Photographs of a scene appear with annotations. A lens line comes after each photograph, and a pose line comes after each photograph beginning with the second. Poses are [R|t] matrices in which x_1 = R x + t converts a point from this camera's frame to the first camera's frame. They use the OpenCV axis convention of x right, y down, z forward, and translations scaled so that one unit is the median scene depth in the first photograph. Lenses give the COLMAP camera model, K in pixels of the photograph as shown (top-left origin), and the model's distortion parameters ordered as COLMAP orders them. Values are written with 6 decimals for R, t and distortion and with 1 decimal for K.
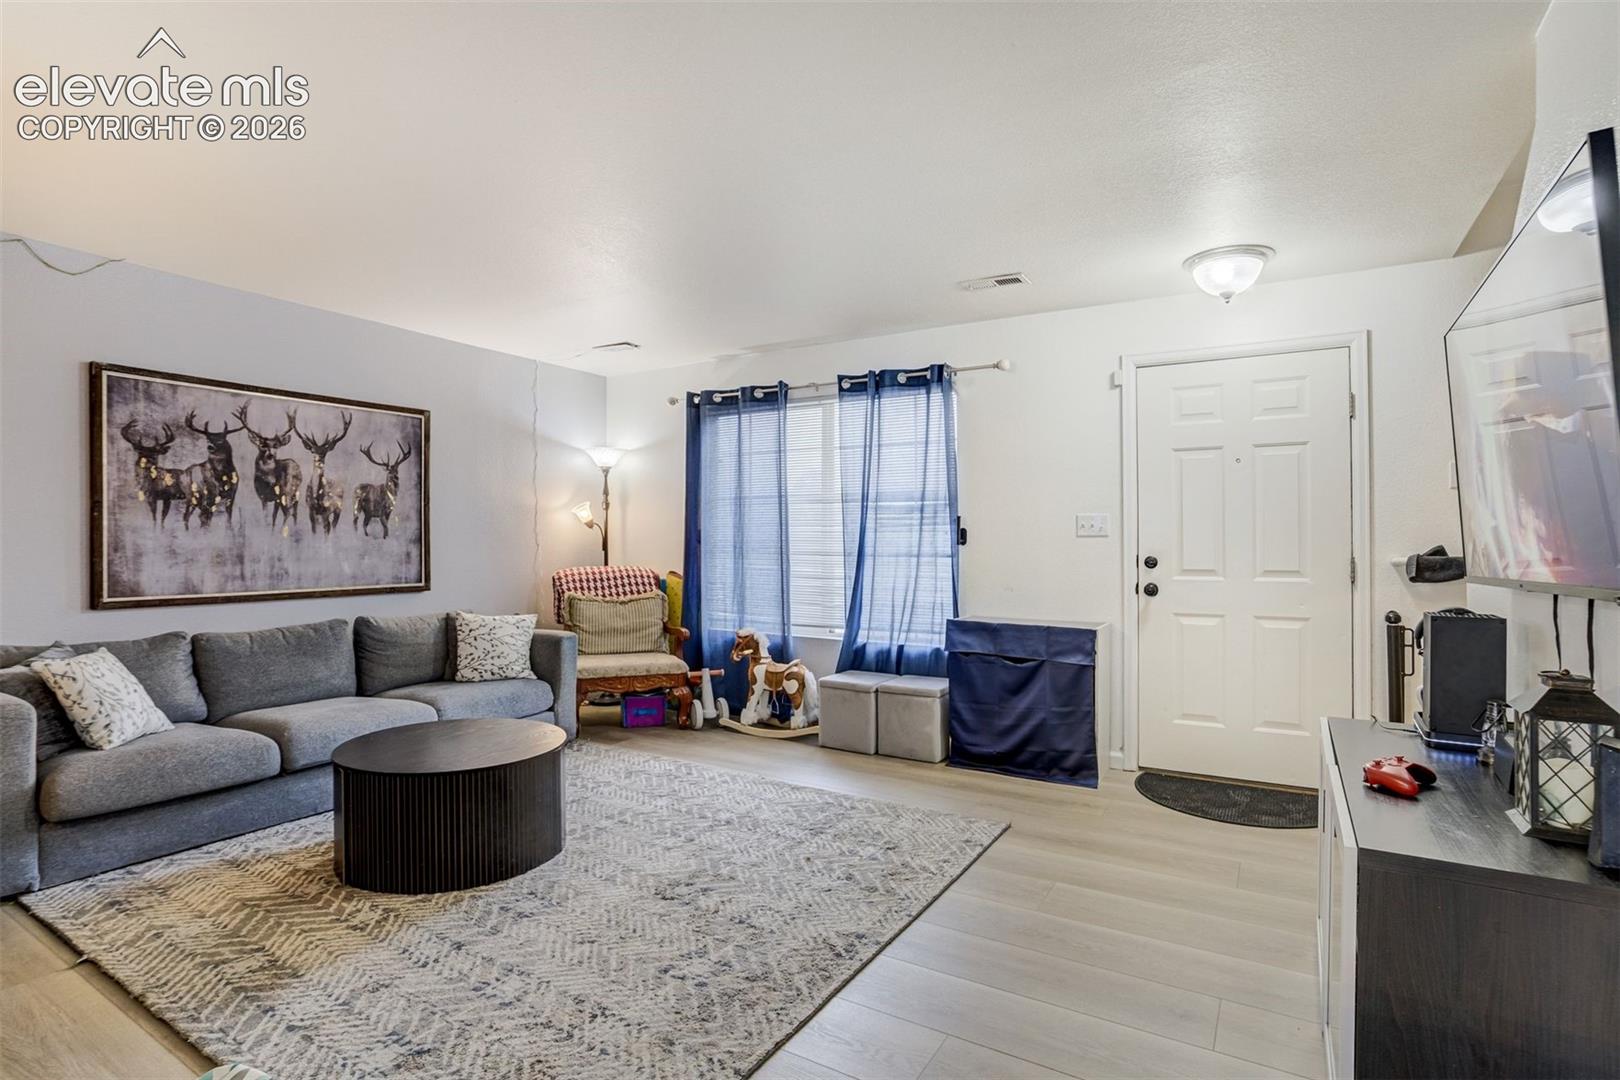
lens RADIAL K [[800.7, 0, 815.1], [0, 800.7, 541.3], [0, 0, 1]] dist [-0.011501, -0.000384]
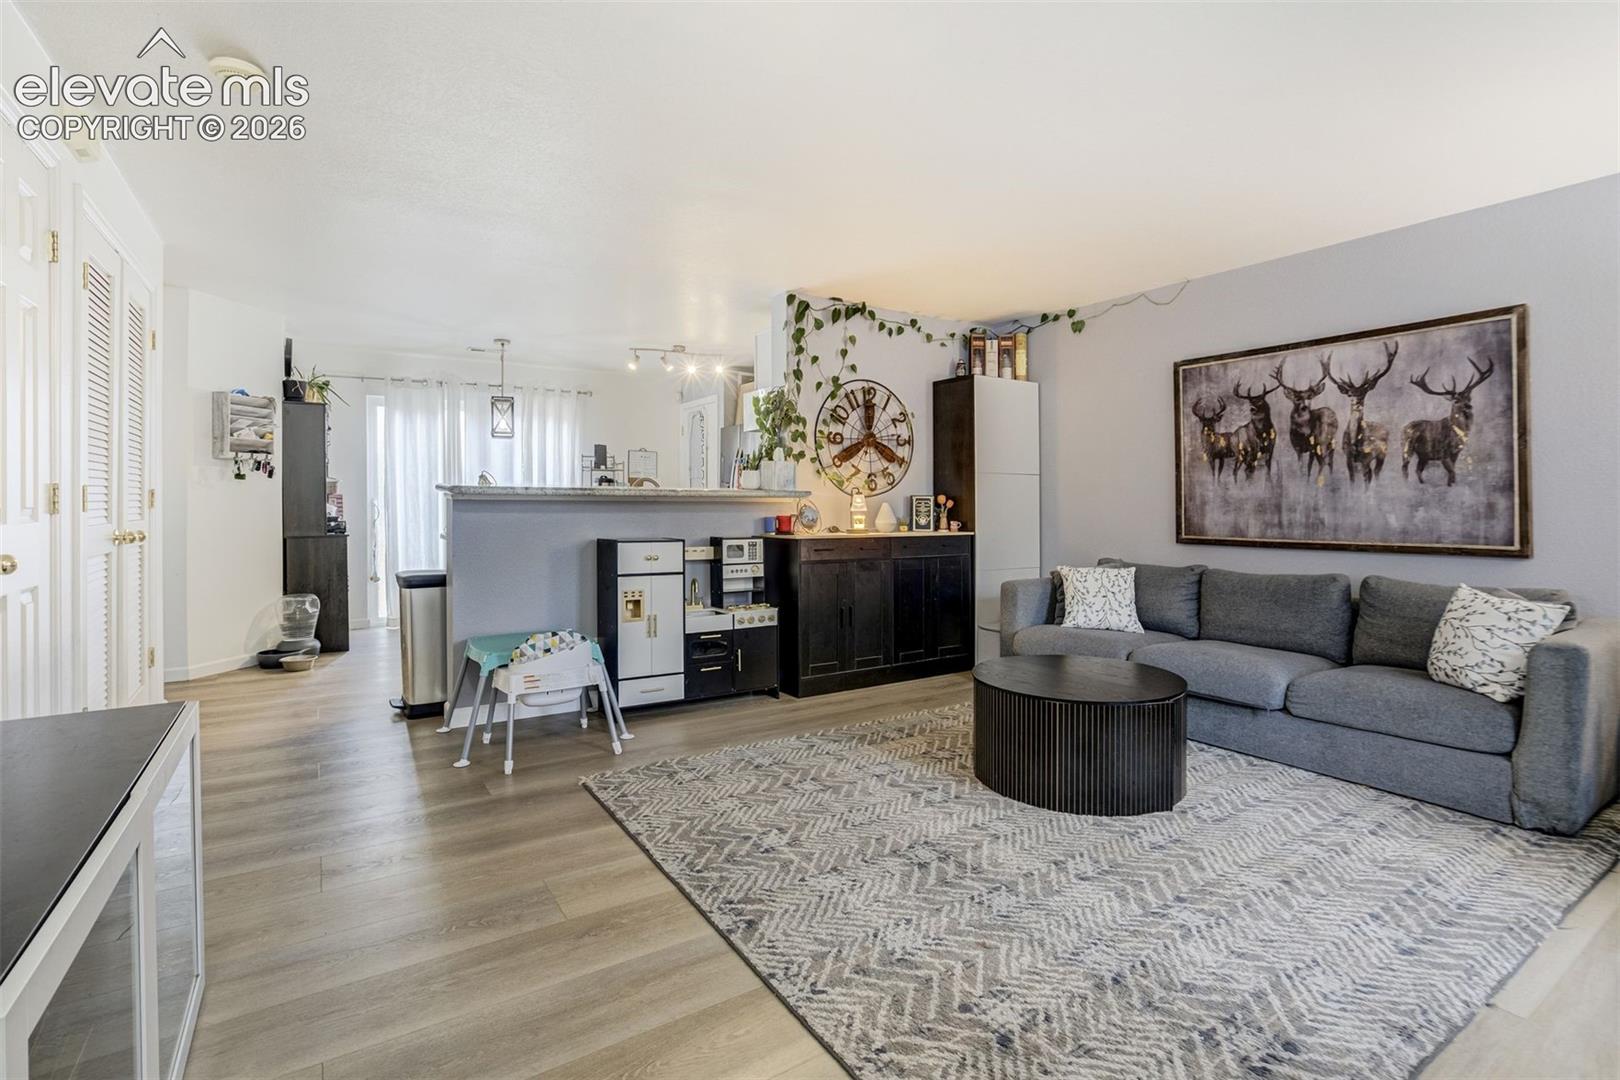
lens RADIAL K [[764.4, 0, 812.0], [0, 764.4, 528.5], [0, 0, 1]] dist [-0.045539, 0.018218]
pose [[-0.435262, 0.024529, -0.899969, 0.473393], [-0.001362, 0.999610, 0.027904, 0.022167], [0.900303, 0.013371, -0.435059, 0.874921]]
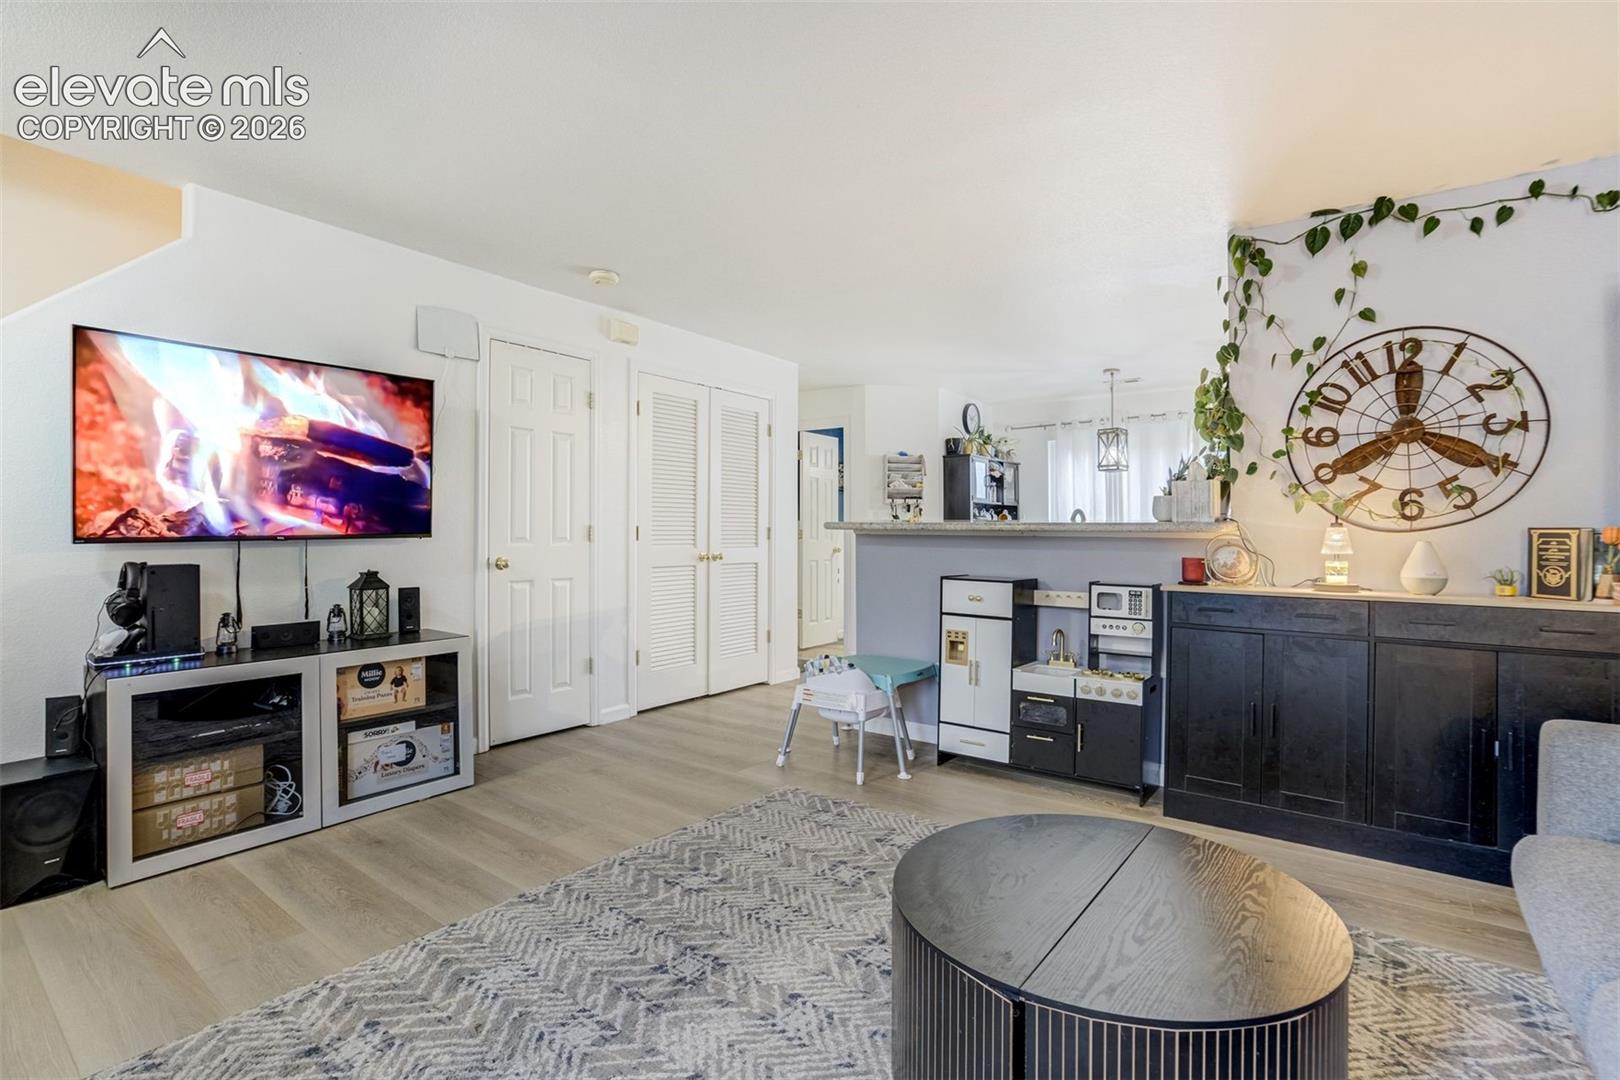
lens RADIAL K [[752.8, 0, 820.9], [0, 752.8, 558.5], [0, 0, 1]] dist [-0.024822, 0.000316]
pose [[-0.995468, -0.012056, 0.094333, -0.244525], [-0.009249, 0.999503, 0.030135, 0.015081], [-0.094649, 0.029126, -0.995085, 1.172861]]
